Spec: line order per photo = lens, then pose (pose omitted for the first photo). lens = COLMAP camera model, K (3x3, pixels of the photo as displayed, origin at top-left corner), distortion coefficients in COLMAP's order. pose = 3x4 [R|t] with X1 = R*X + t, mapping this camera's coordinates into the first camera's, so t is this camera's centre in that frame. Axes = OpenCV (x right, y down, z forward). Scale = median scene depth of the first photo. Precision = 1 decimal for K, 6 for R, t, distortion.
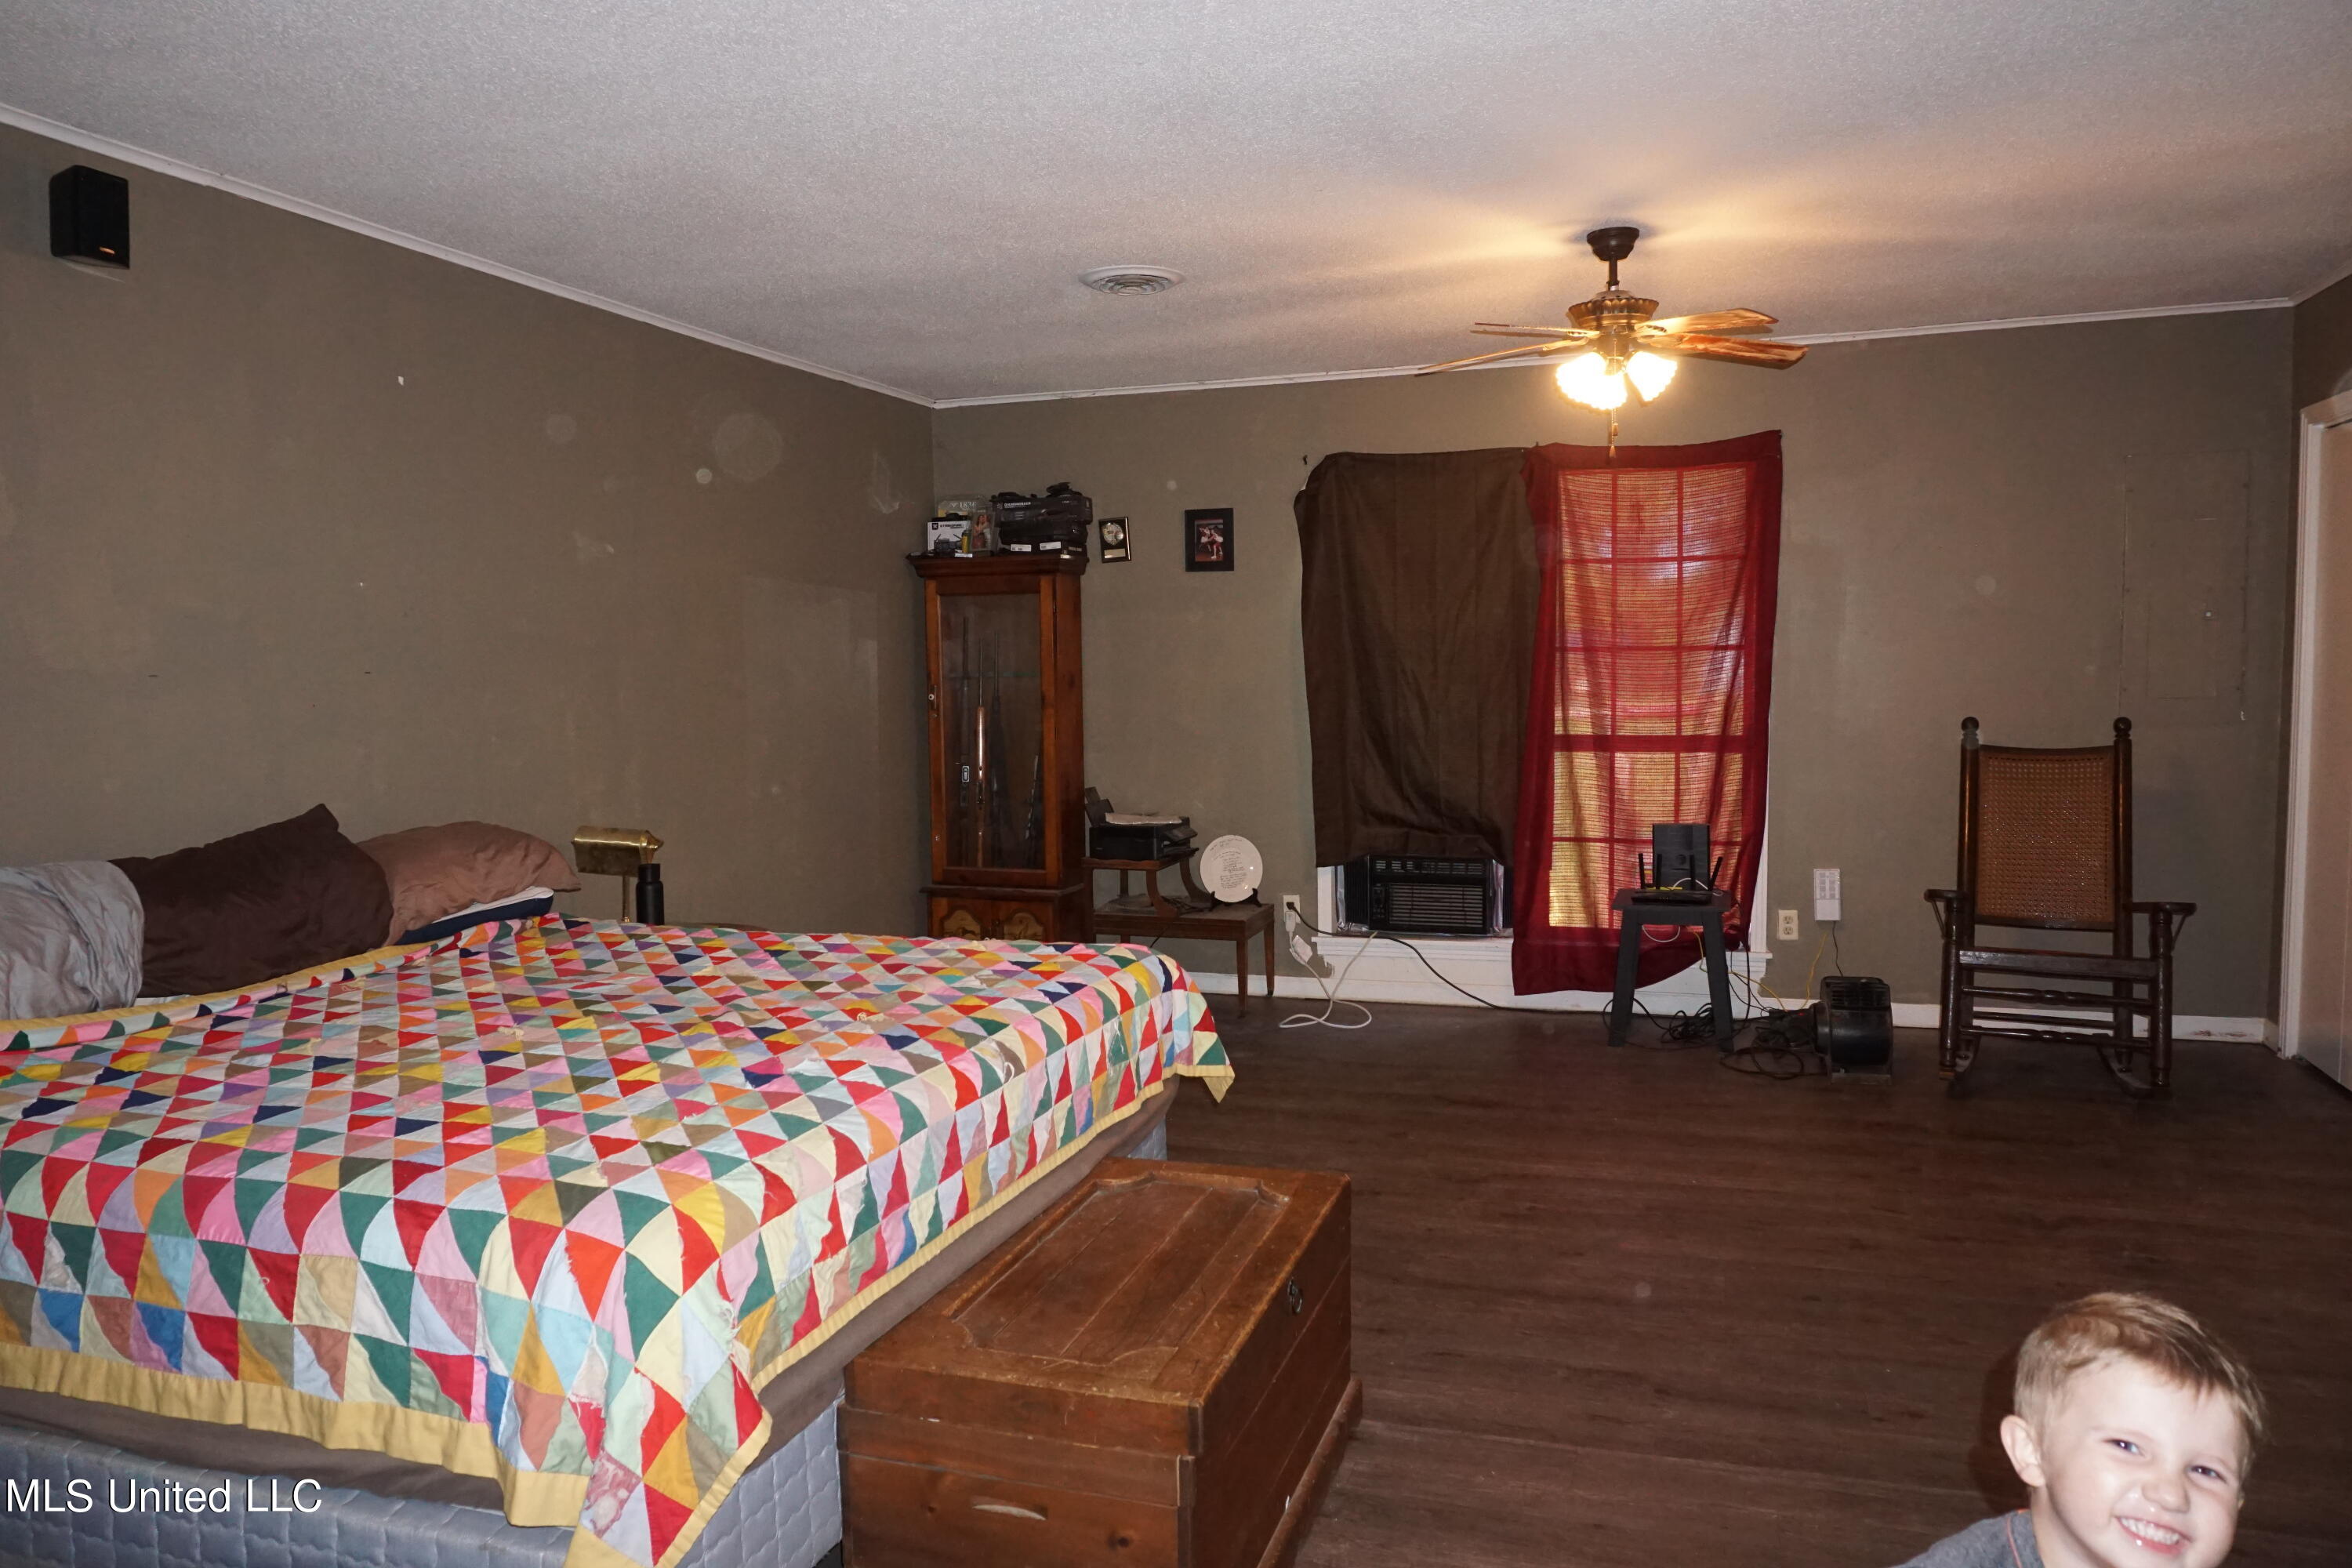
lens RADIAL K [[1575.7, 0, 1171.6], [0, 1575.7, 781.4], [0, 0, 1]] dist [-0.066898, 0.049016]
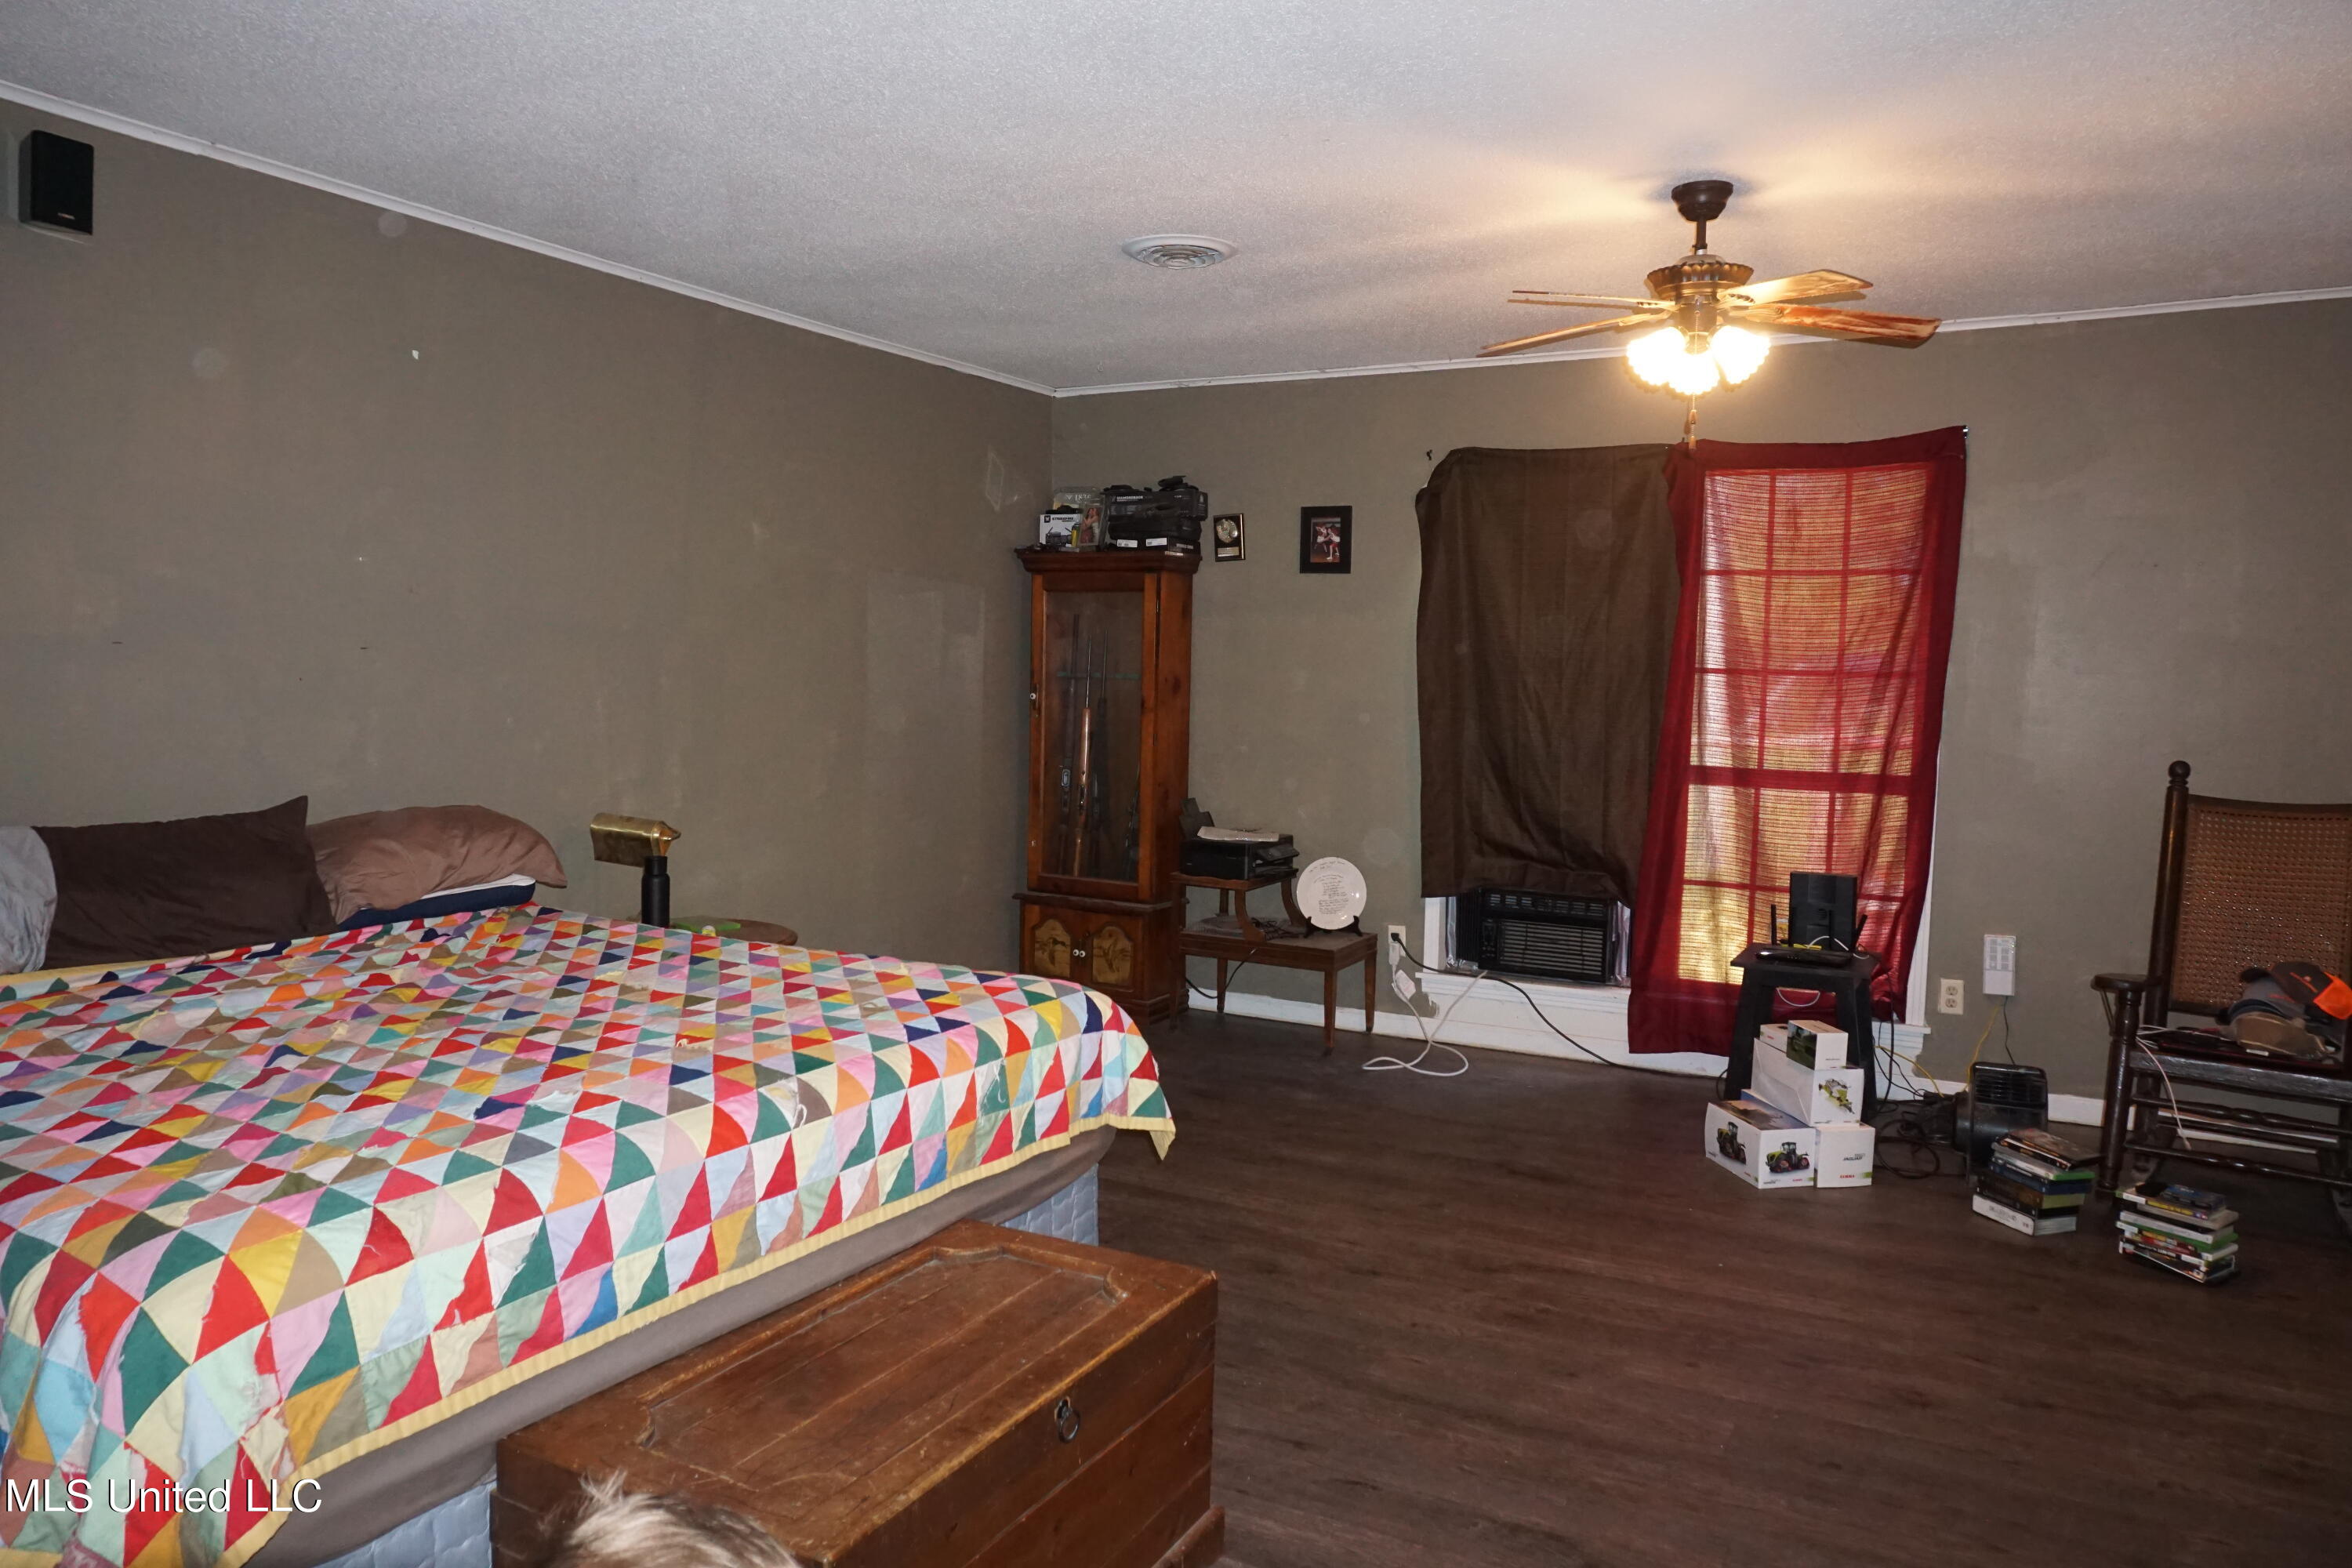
lens RADIAL K [[1578.5, 0, 1182.1], [0, 1578.5, 779.8], [0, 0, 1]] dist [-0.054569, 0.041605]
pose [[0.984800, 0.047522, -0.167066, 0.112770], [-0.048265, 0.998834, -0.000386, -0.007441], [0.166853, 0.008443, 0.985946, 0.071875]]
